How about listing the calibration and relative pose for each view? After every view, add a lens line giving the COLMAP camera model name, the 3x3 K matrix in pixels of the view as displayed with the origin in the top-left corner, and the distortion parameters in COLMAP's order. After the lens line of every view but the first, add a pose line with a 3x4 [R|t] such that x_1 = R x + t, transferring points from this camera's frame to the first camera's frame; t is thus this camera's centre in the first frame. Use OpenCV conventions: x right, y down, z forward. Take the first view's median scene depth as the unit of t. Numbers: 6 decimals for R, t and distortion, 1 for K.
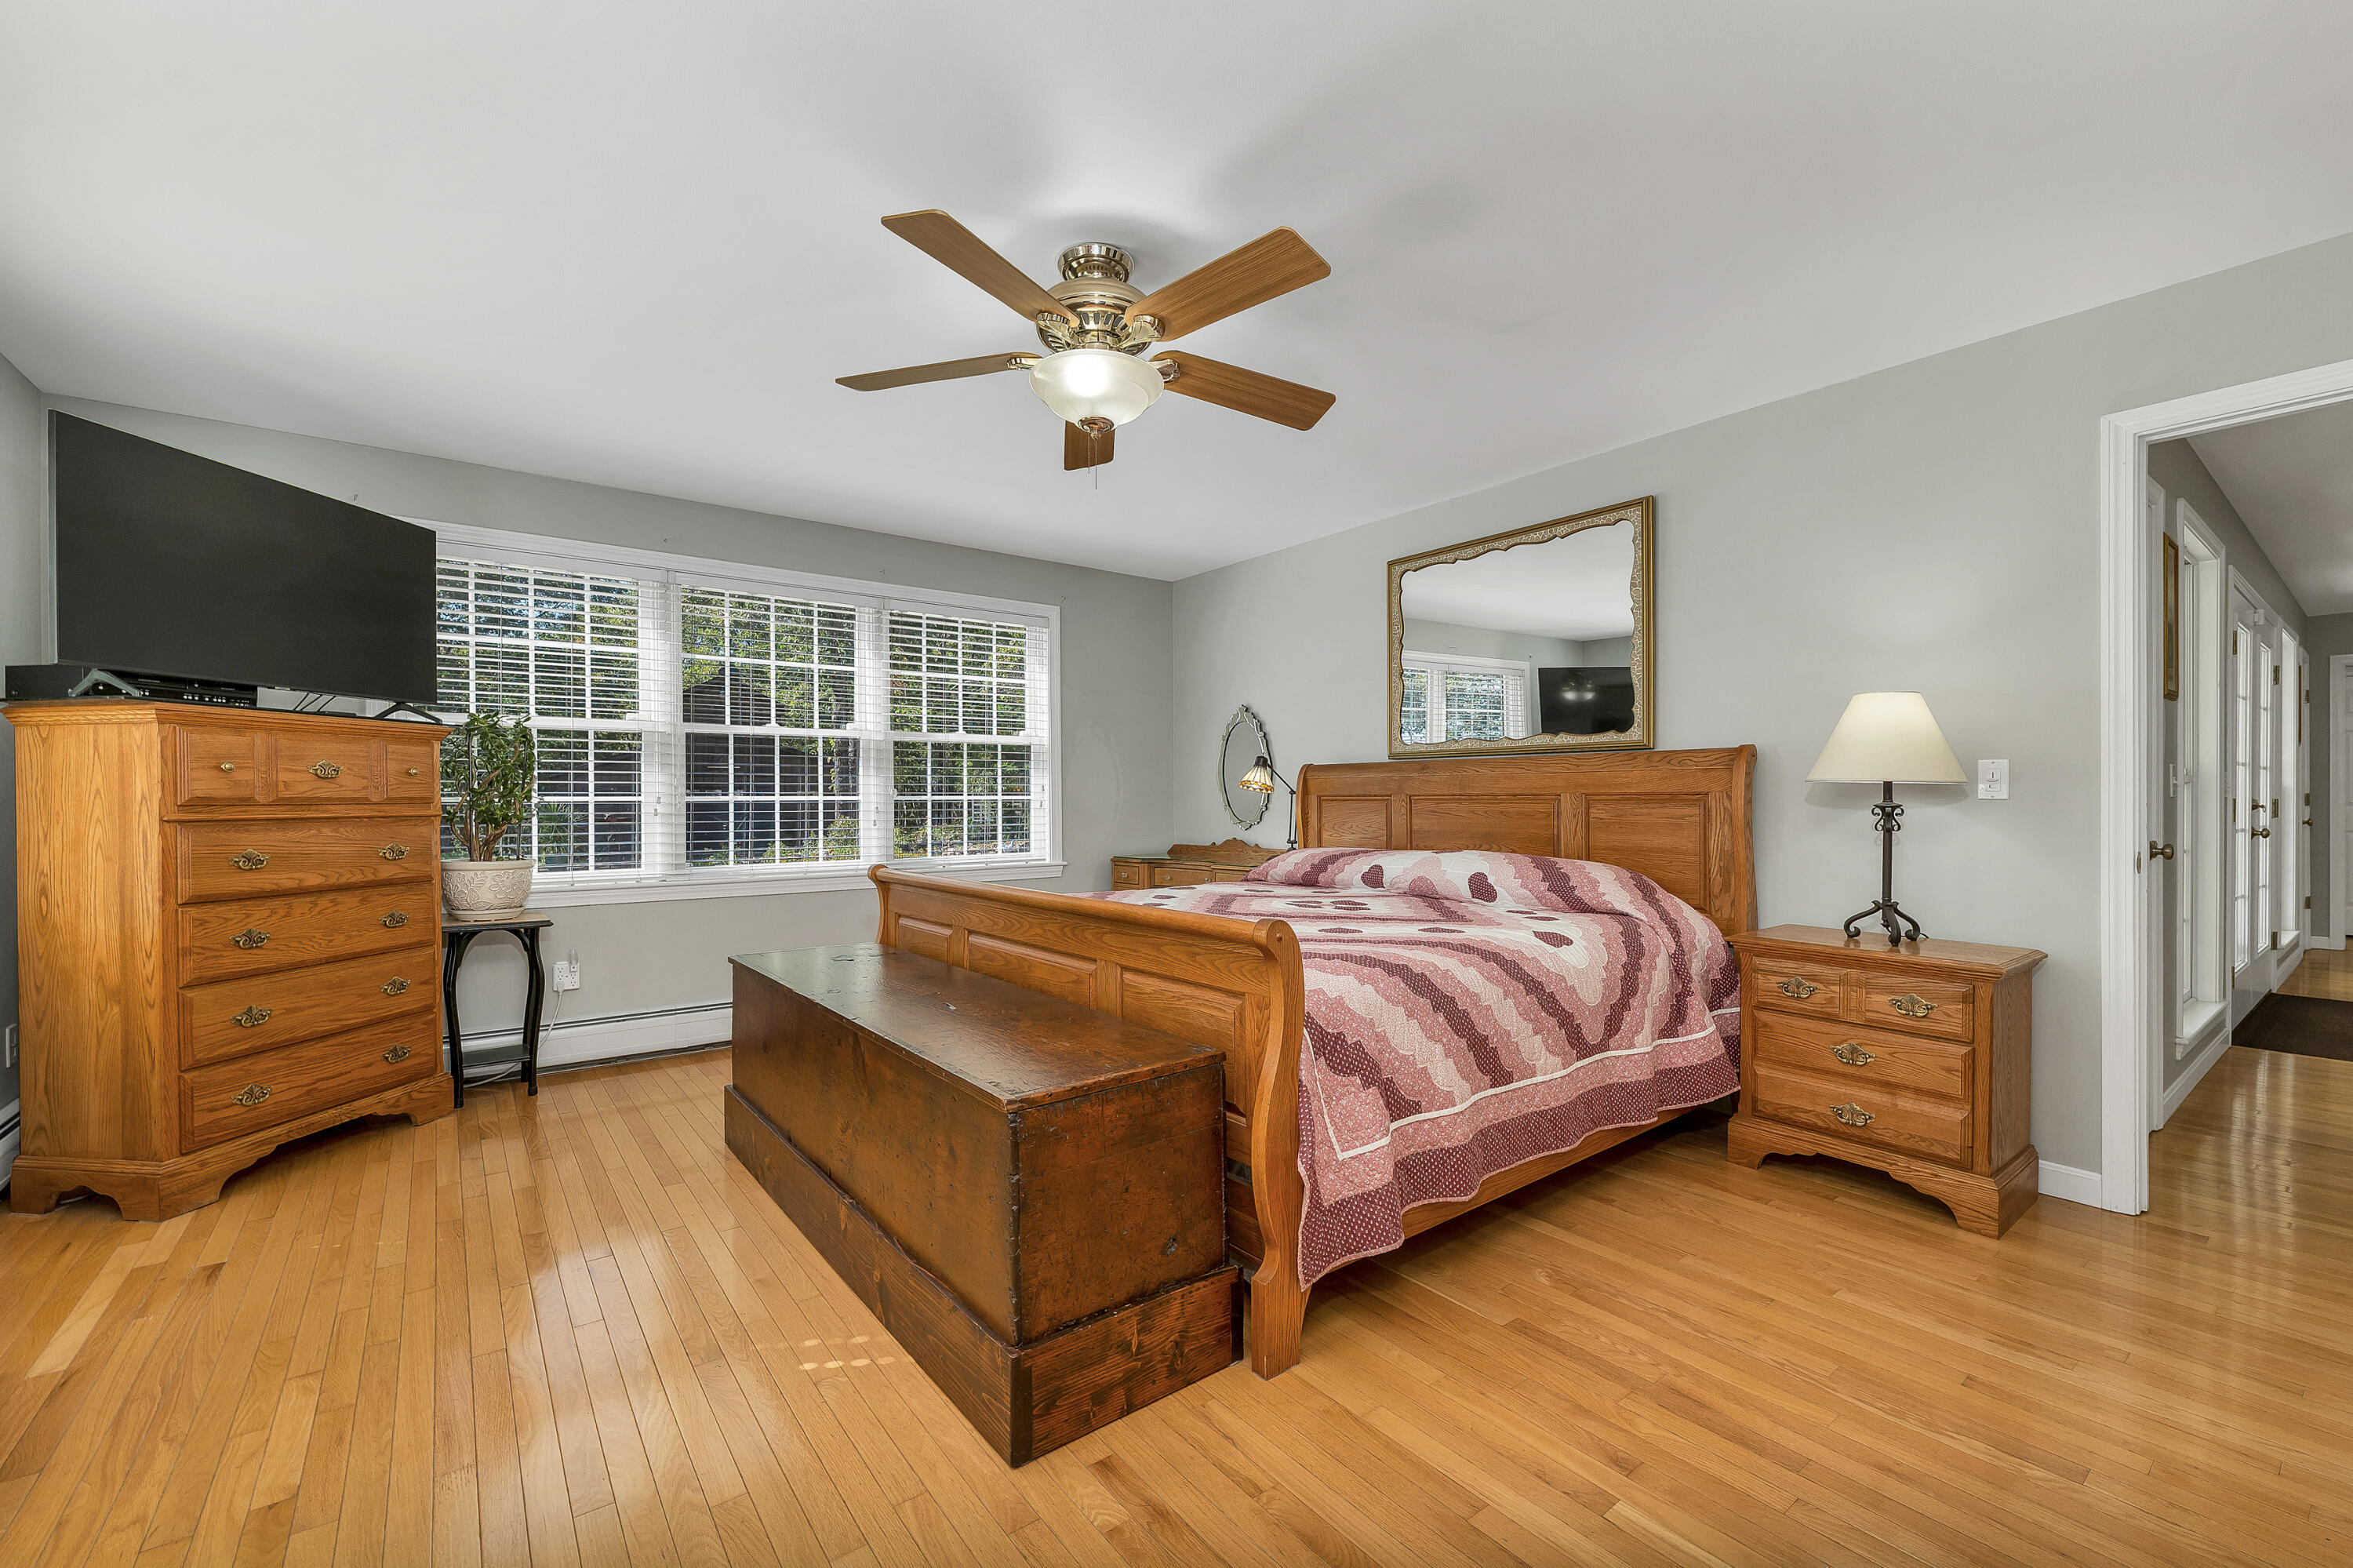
lens RADIAL K [[967.2, 0, 1155.7], [0, 967.2, 801.7], [0, 0, 1]] dist [-0.001380, -0.000506]
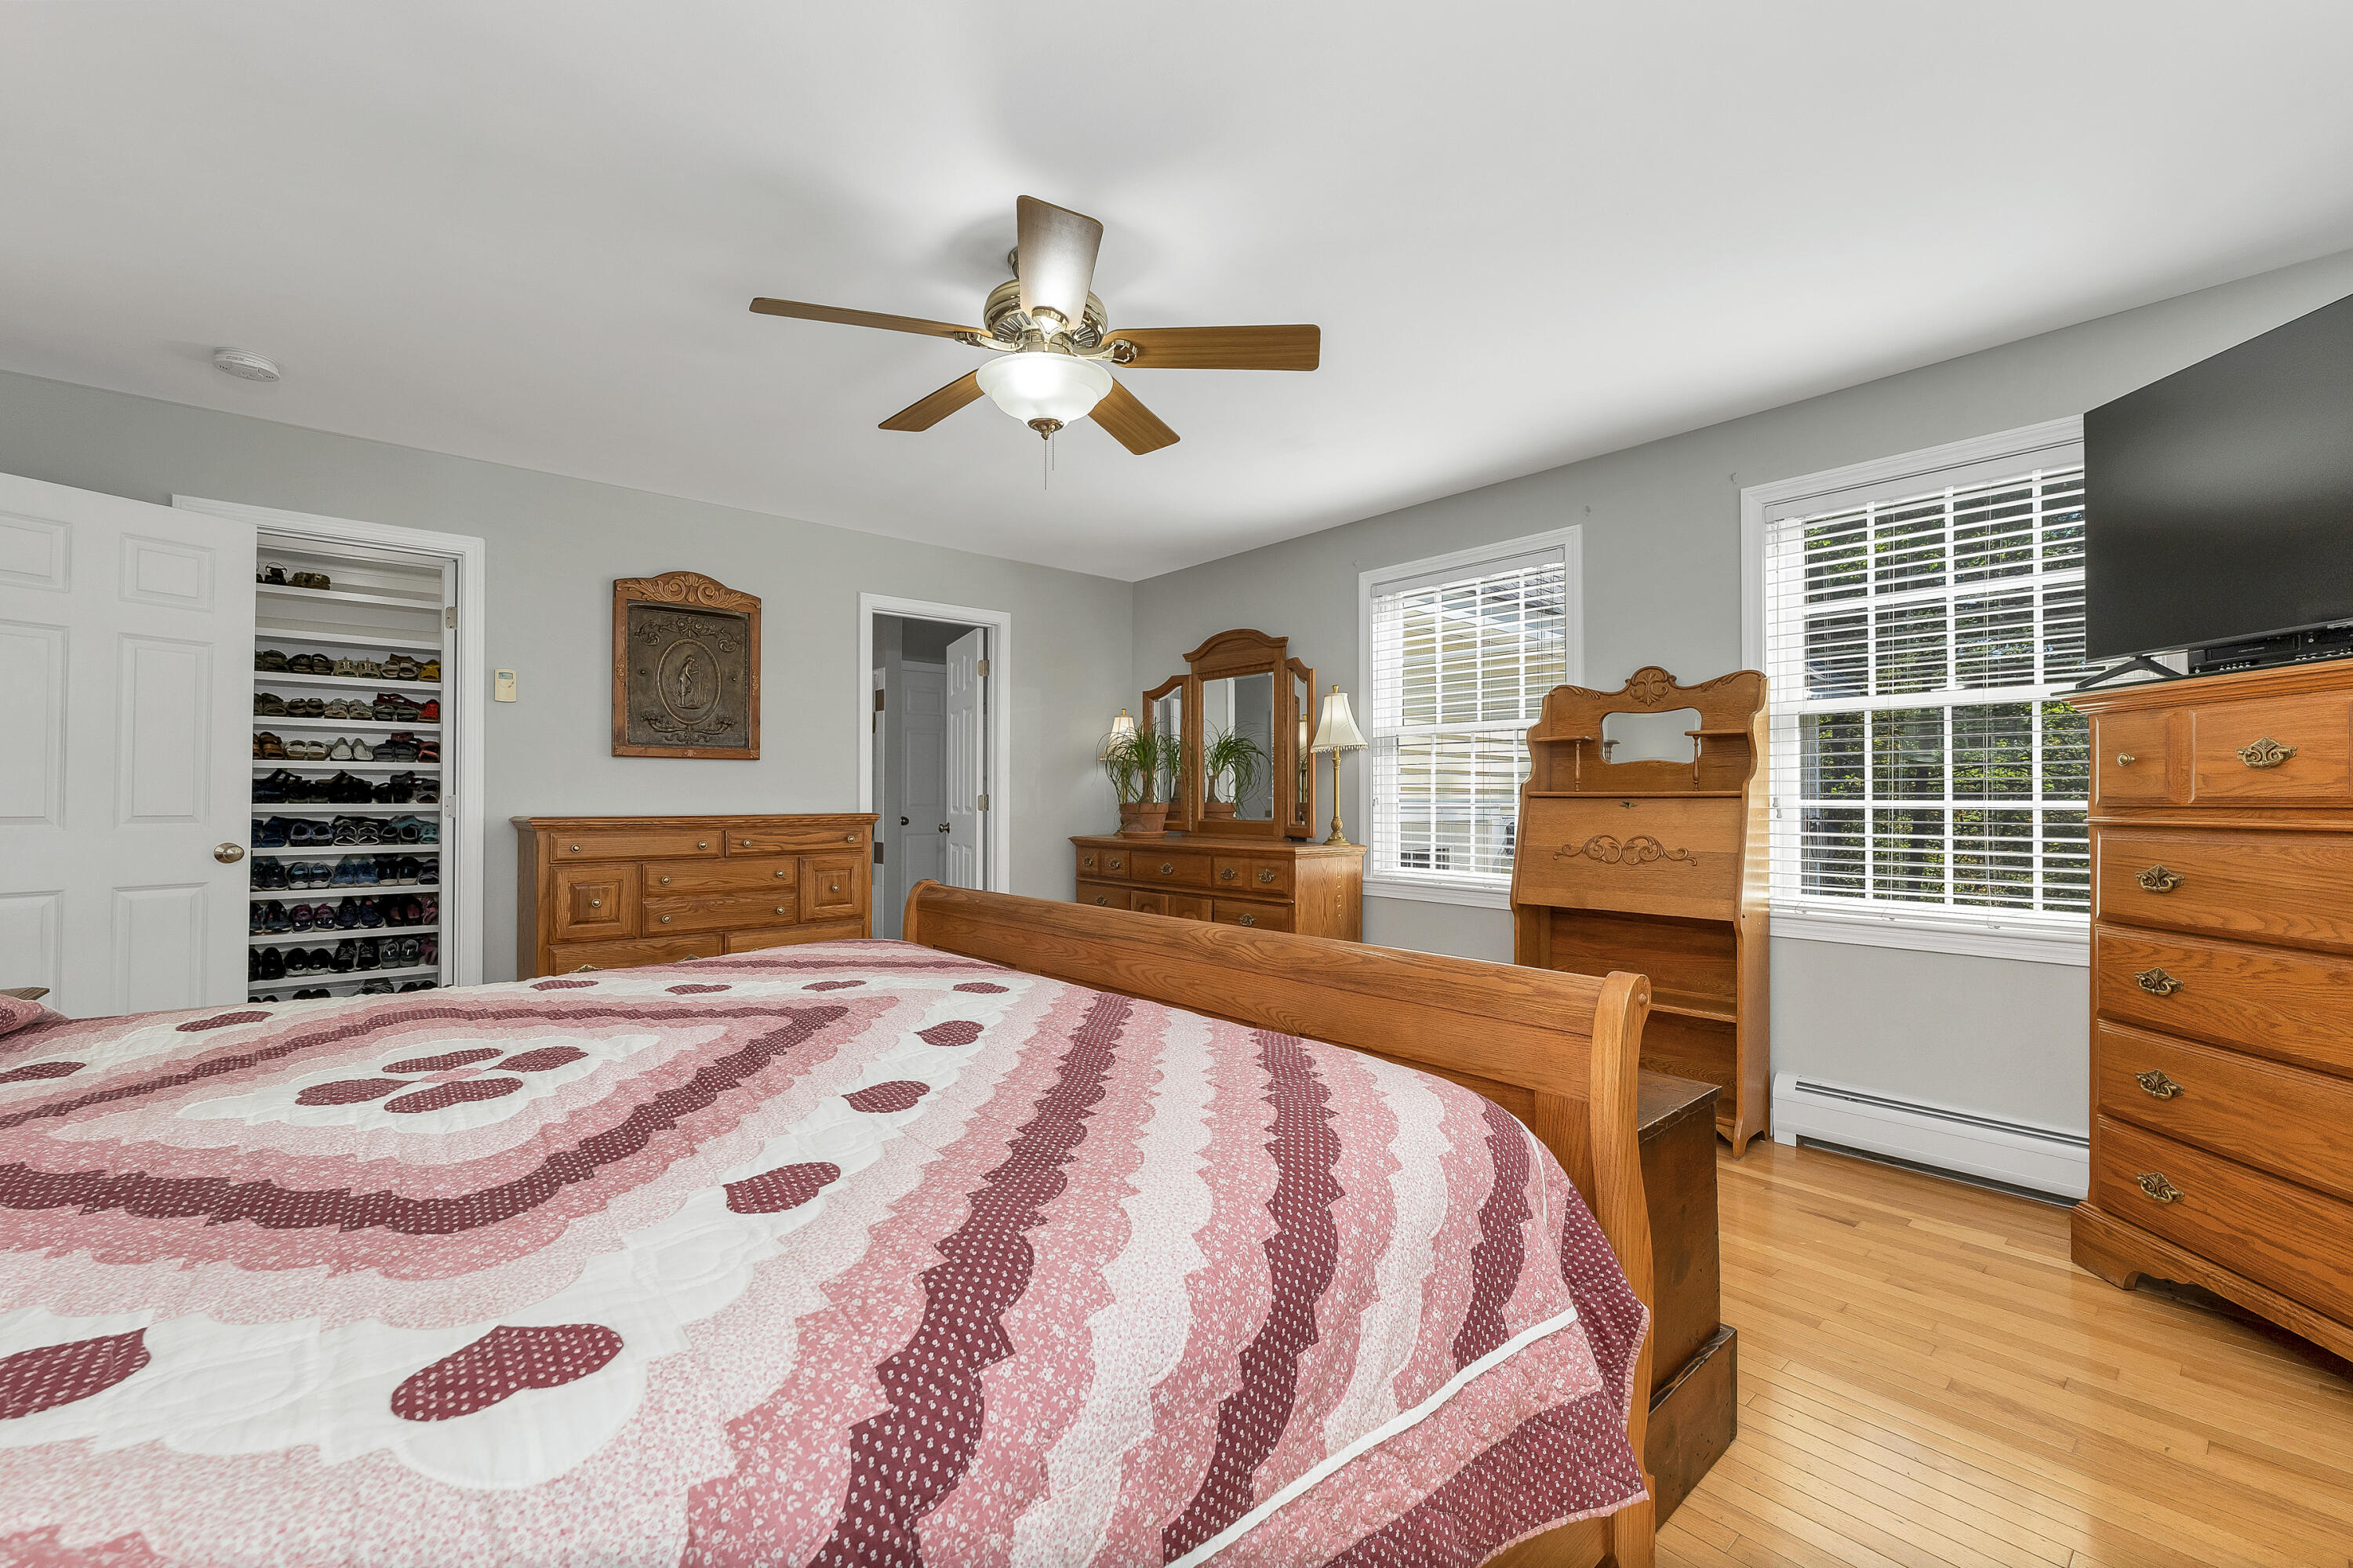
lens RADIAL K [[967.2, 0, 1164.2], [0, 967.2, 799.1], [0, 0, 1]] dist [-0.001380, -0.000506]
pose [[-0.998282, -0.000751, -0.058583, -0.086291], [-0.000732, 1.000000, -0.000346, -0.001803], [0.058584, -0.000303, -0.998282, 1.381230]]
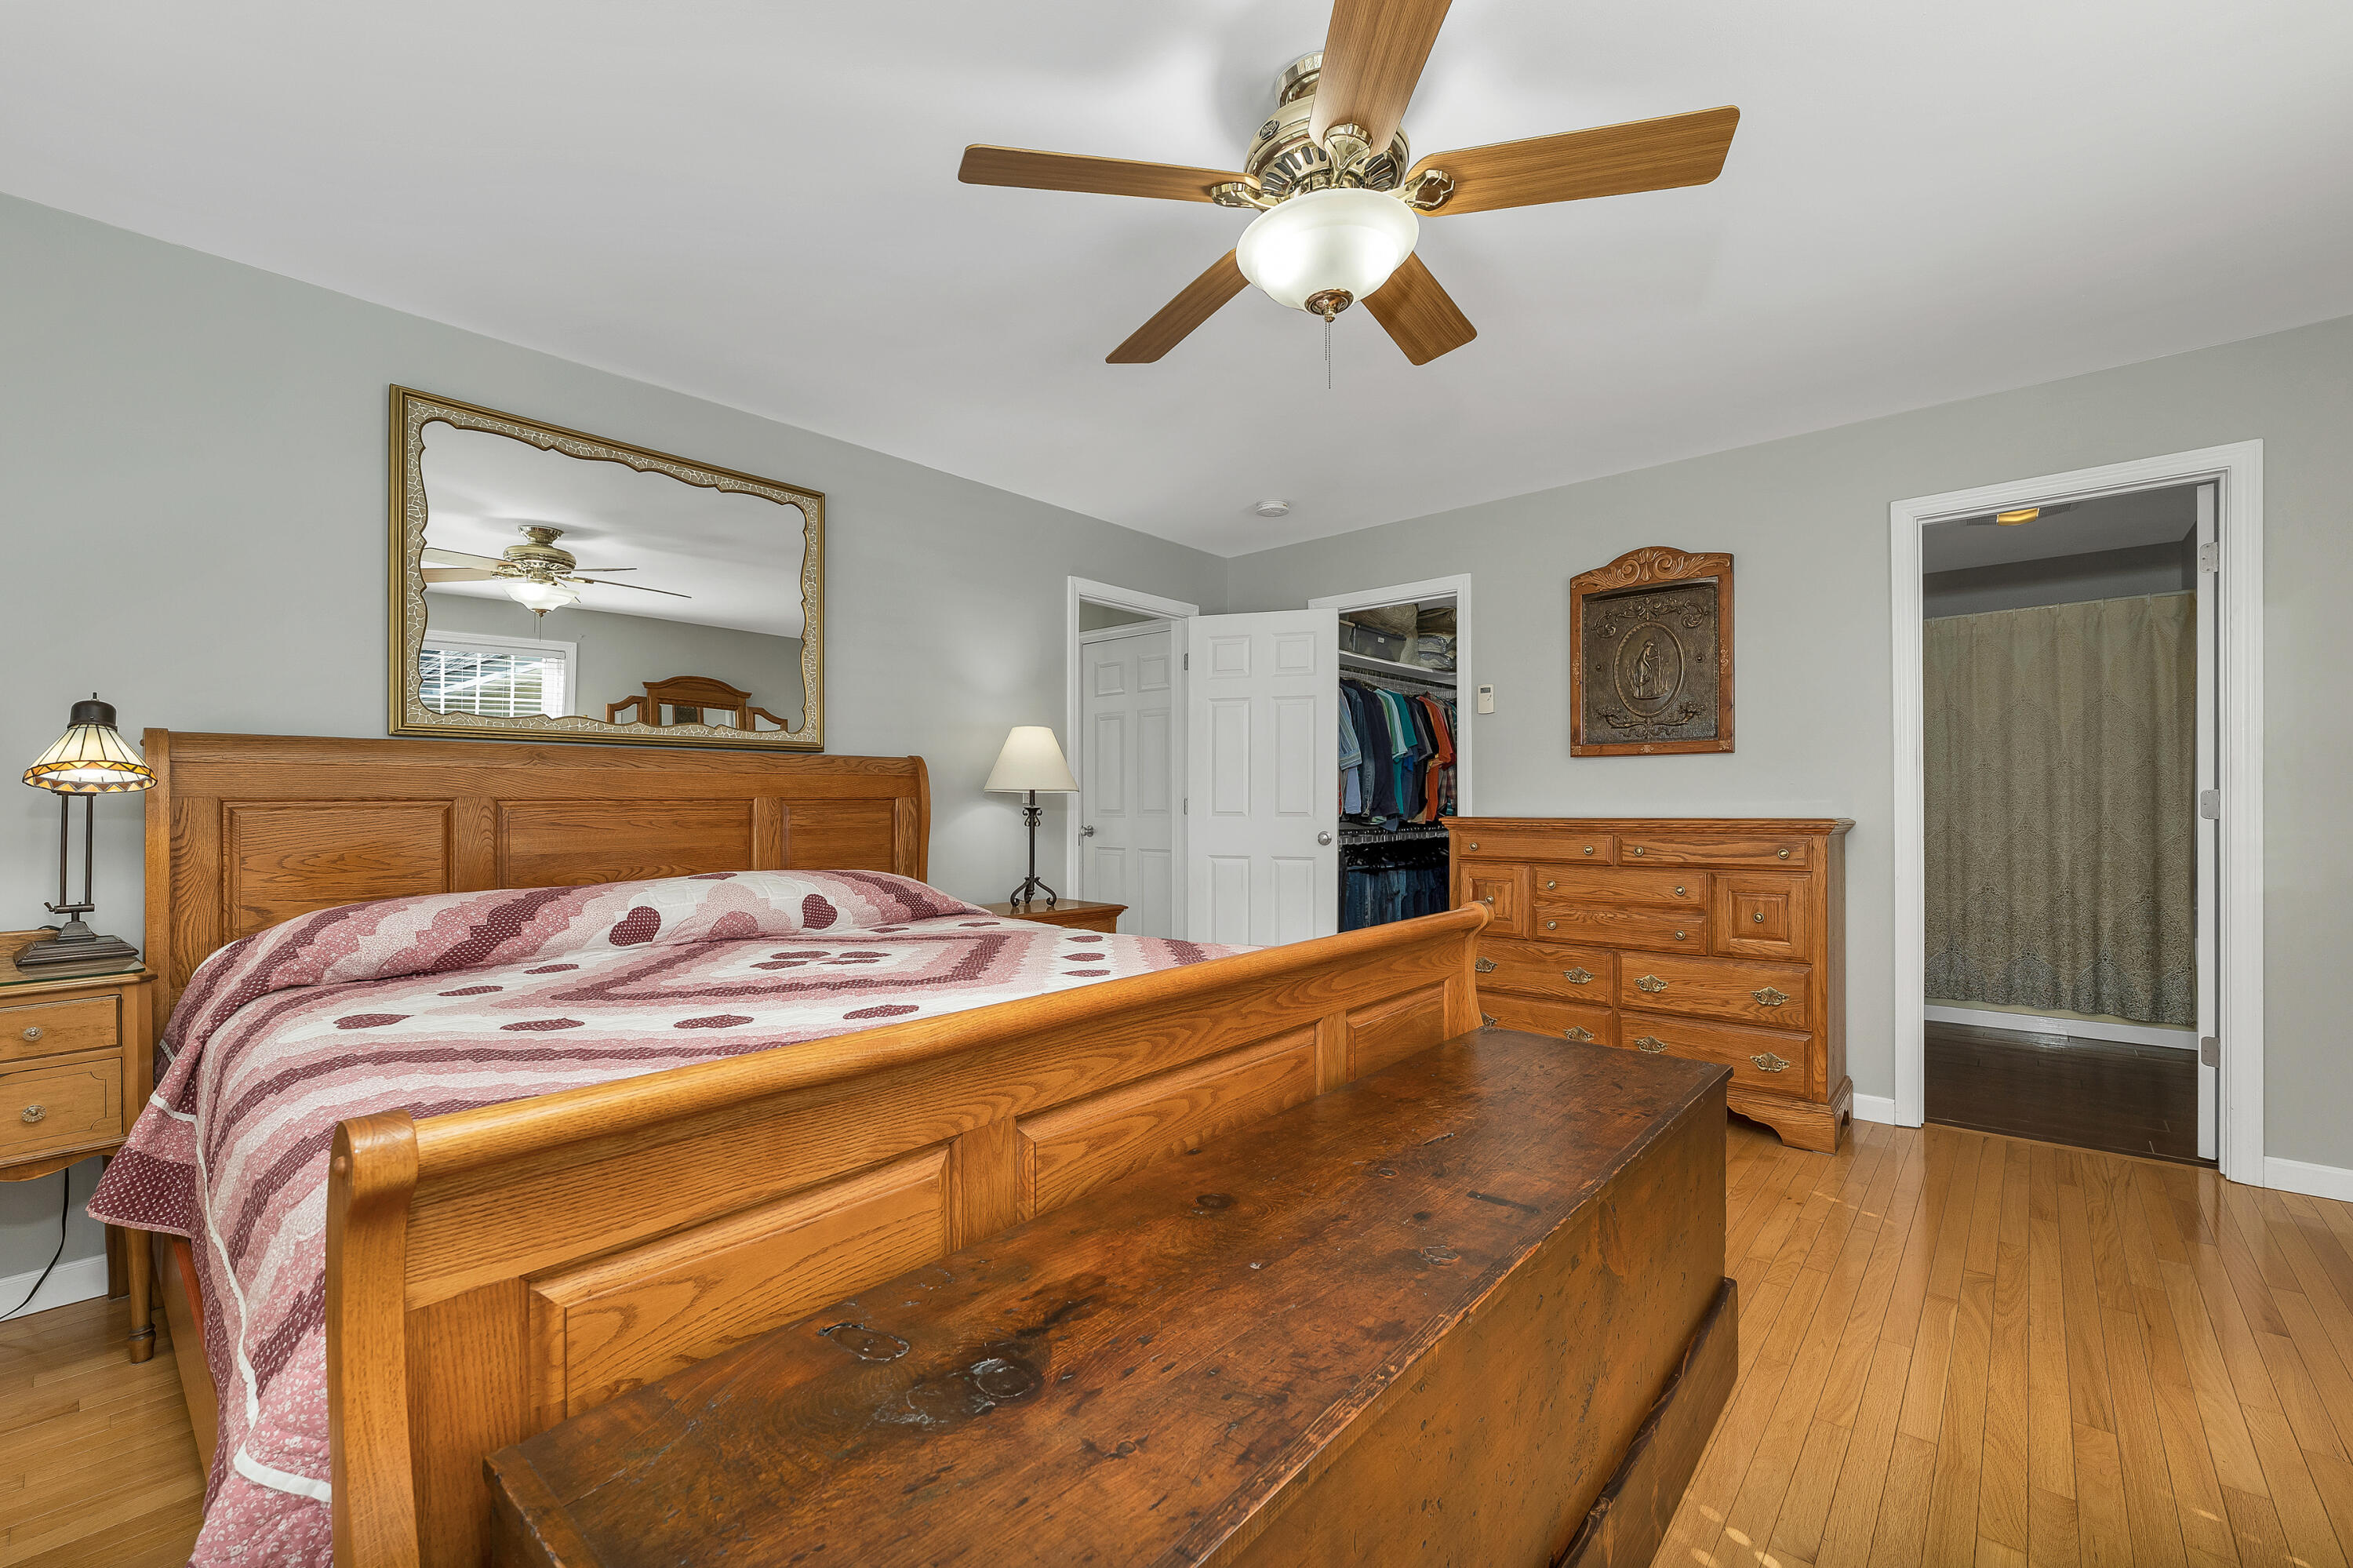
lens RADIAL K [[967.2, 0, 1188.1], [0, 967.2, 791.3], [0, 0, 1]] dist [-0.001380, -0.000506]
pose [[-0.212932, 0.010728, 0.977008, -0.529188], [0.005944, 0.999935, -0.009684, -0.003837], [-0.977049, 0.003746, -0.212982, 0.867716]]
